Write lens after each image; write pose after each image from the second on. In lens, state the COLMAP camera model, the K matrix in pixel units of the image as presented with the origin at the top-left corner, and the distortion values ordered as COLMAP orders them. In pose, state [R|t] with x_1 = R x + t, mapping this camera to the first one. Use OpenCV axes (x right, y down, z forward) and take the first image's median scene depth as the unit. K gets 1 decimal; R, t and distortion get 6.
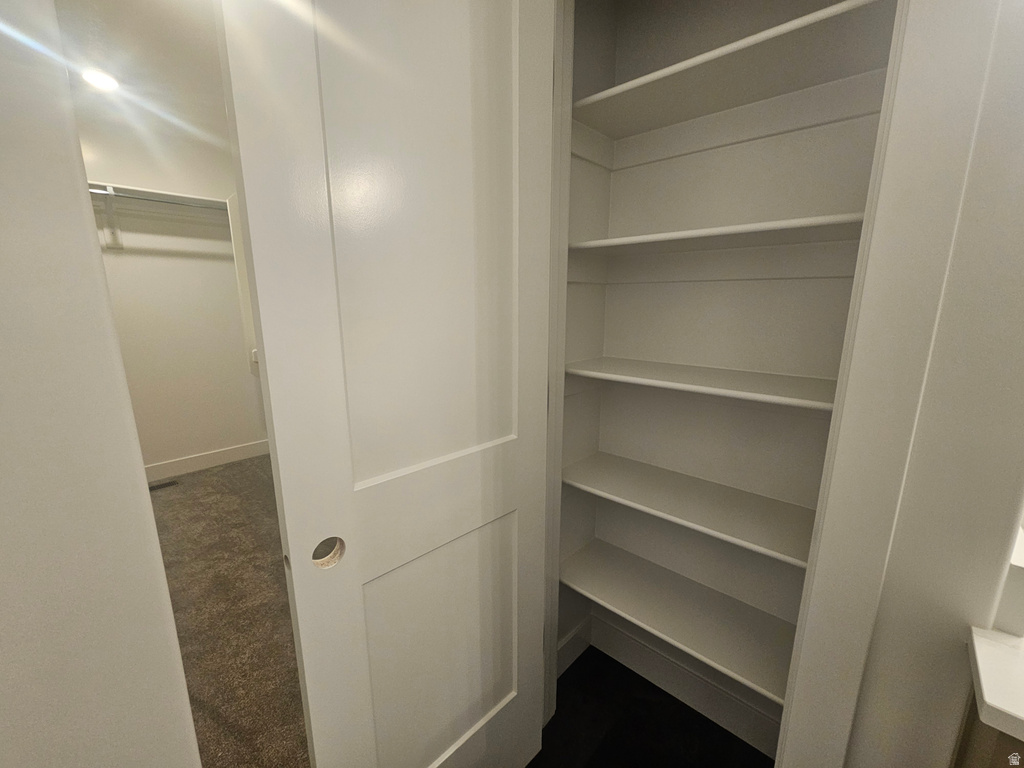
lens RADIAL K [[420.7, 0, 514.5], [0, 420.7, 385.9], [0, 0, 1]] dist [-0.002534, -0.000877]
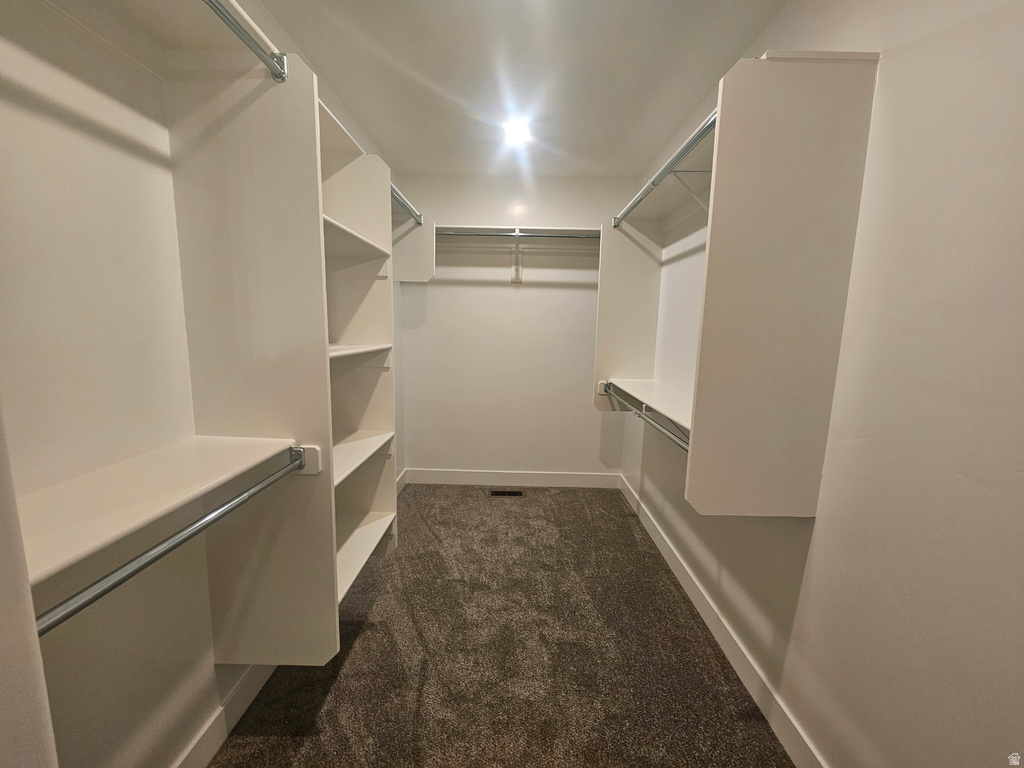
lens RADIAL K [[420.7, 0, 514.5], [0, 420.7, 385.9], [0, 0, 1]] dist [-0.002534, -0.000877]
pose [[0.672675, 0.125813, -0.729164, -0.067870], [-0.174536, 0.984611, 0.008874, -0.055501], [0.719059, 0.121296, 0.684282, 0.234941]]
